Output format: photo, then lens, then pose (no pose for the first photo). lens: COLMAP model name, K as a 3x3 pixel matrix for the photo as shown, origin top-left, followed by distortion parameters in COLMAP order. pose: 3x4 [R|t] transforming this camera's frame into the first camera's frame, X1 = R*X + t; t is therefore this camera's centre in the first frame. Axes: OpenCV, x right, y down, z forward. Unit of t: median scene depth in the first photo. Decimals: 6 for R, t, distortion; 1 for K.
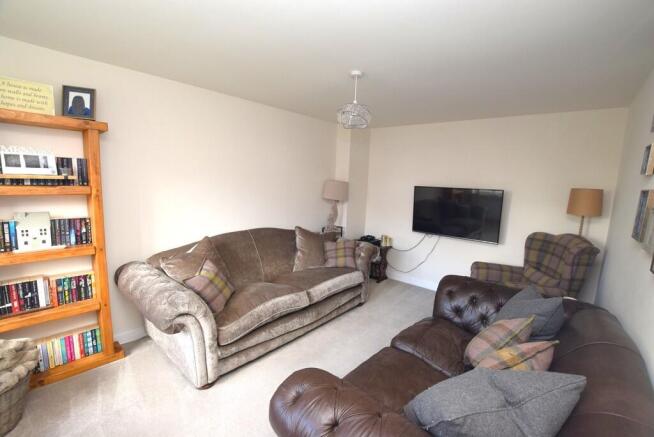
lens RADIAL K [[292.6, 0, 329.7], [0, 292.6, 221.8], [0, 0, 1]] dist [-0.024823, 0.000076]
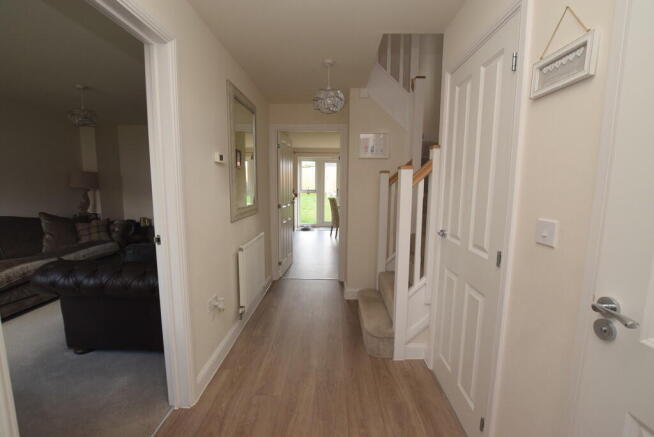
lens RADIAL K [[292.6, 0, 329.7], [0, 292.6, 221.8], [0, 0, 1]] dist [-0.024823, 0.000076]
pose [[0.775272, -0.114326, 0.621195, 0.055885], [0.111389, 0.992816, 0.043703, 0.123188], [-0.621729, 0.035312, 0.782436, -0.477314]]
